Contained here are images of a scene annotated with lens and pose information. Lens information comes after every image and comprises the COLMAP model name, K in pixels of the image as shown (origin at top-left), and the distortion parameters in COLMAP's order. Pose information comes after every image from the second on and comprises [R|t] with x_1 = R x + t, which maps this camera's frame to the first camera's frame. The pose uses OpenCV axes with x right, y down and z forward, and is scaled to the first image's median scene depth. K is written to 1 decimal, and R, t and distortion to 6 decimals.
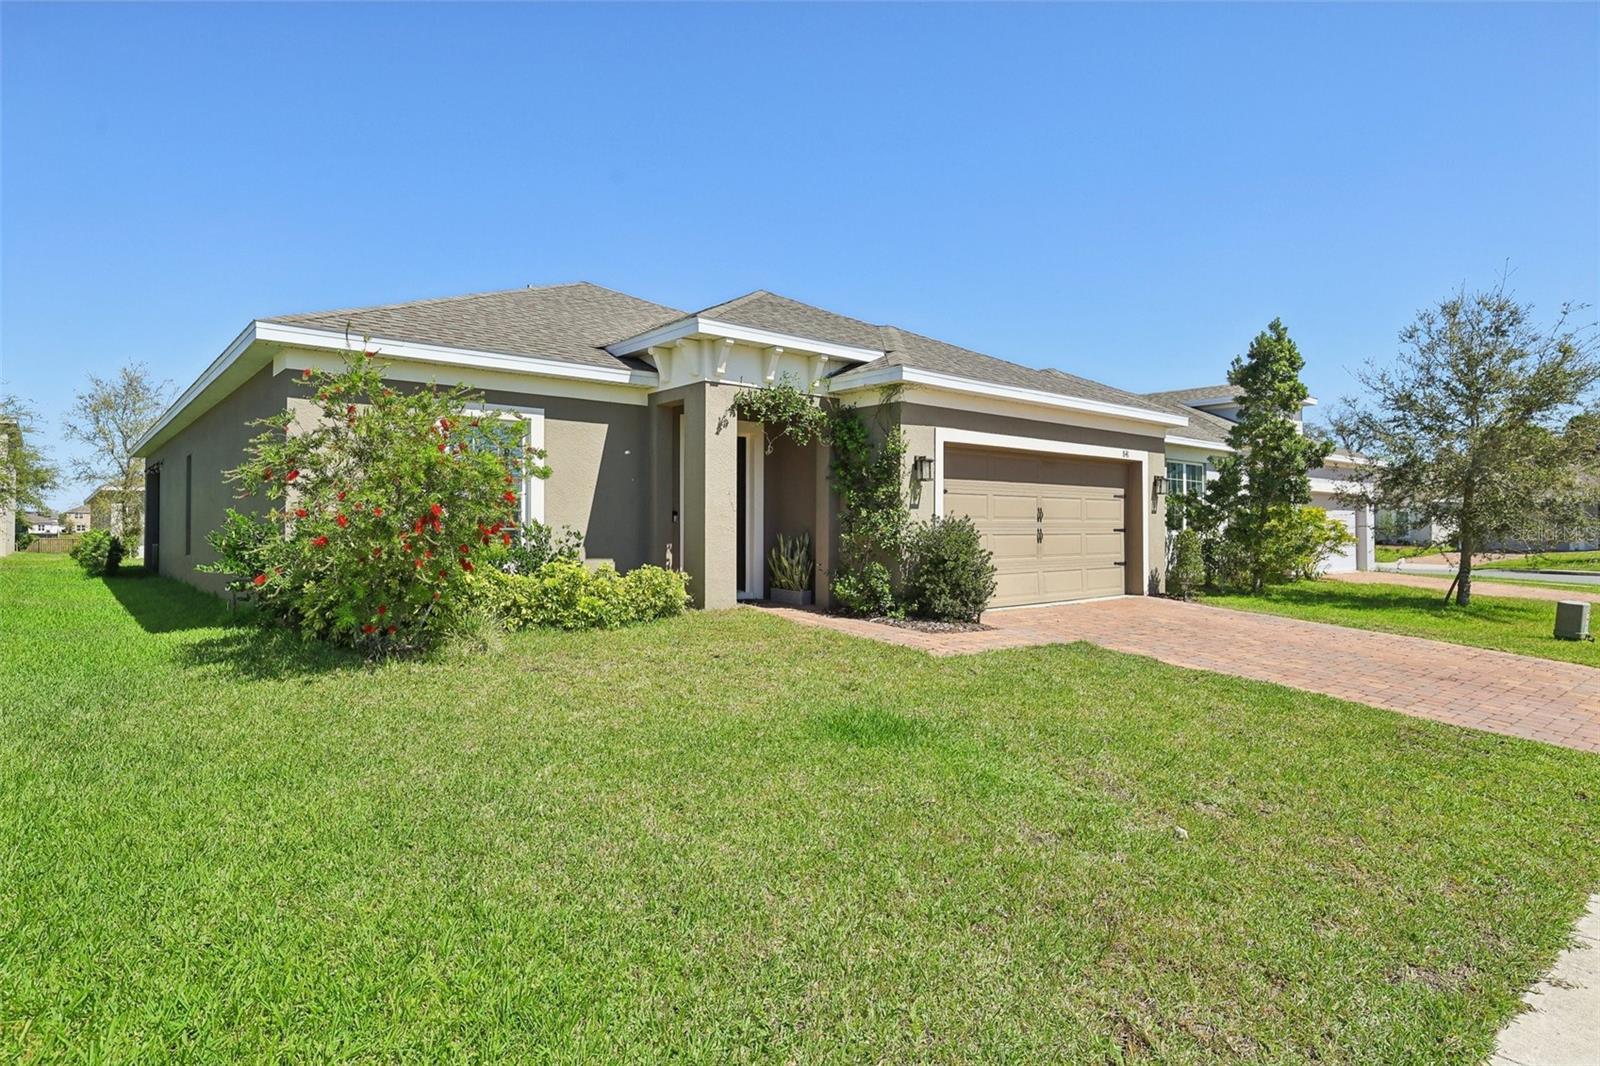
lens RADIAL K [[867.7, 0, 800.2], [0, 867.7, 530.4], [0, 0, 1]] dist [-0.000829, -0.000014]
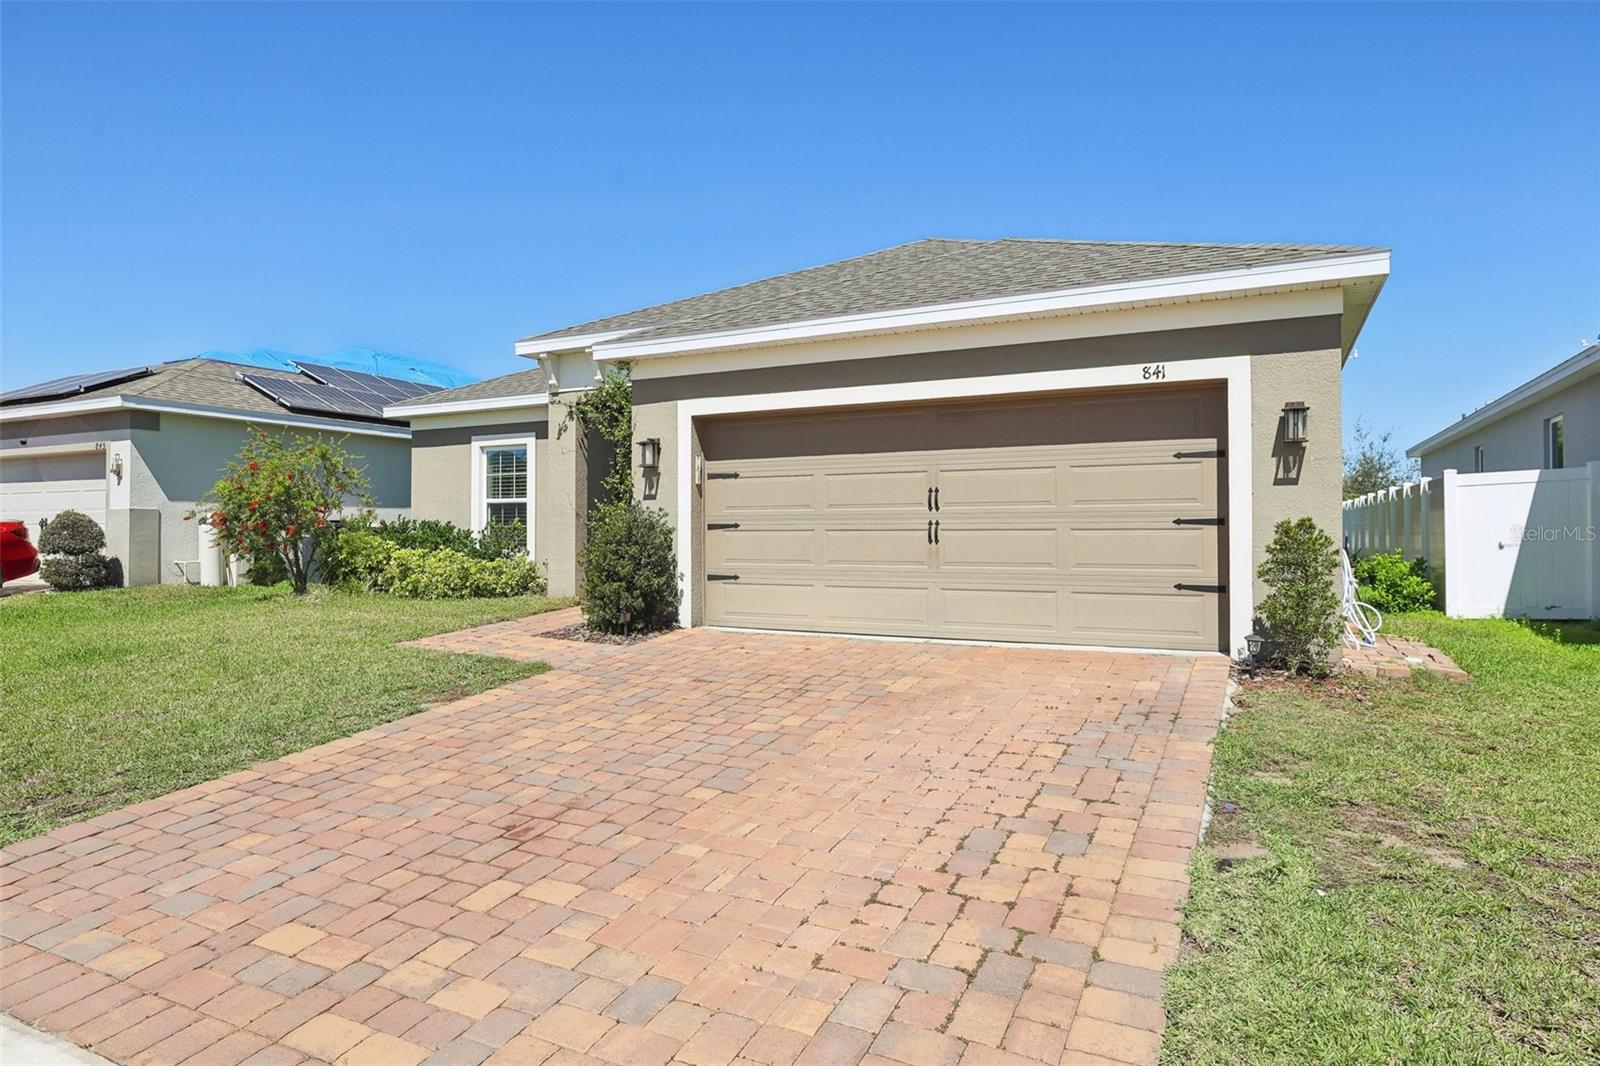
lens RADIAL K [[968.6, 0, 800.0], [0, 968.6, 530.9], [0, 0, 1]] dist [0.000988, 0.000039]
pose [[0.354973, -0.003344, -0.934870, 1.045156], [-0.000603, 0.999993, -0.003806, 0.009351], [0.934876, 0.001915, 0.354969, 0.758748]]
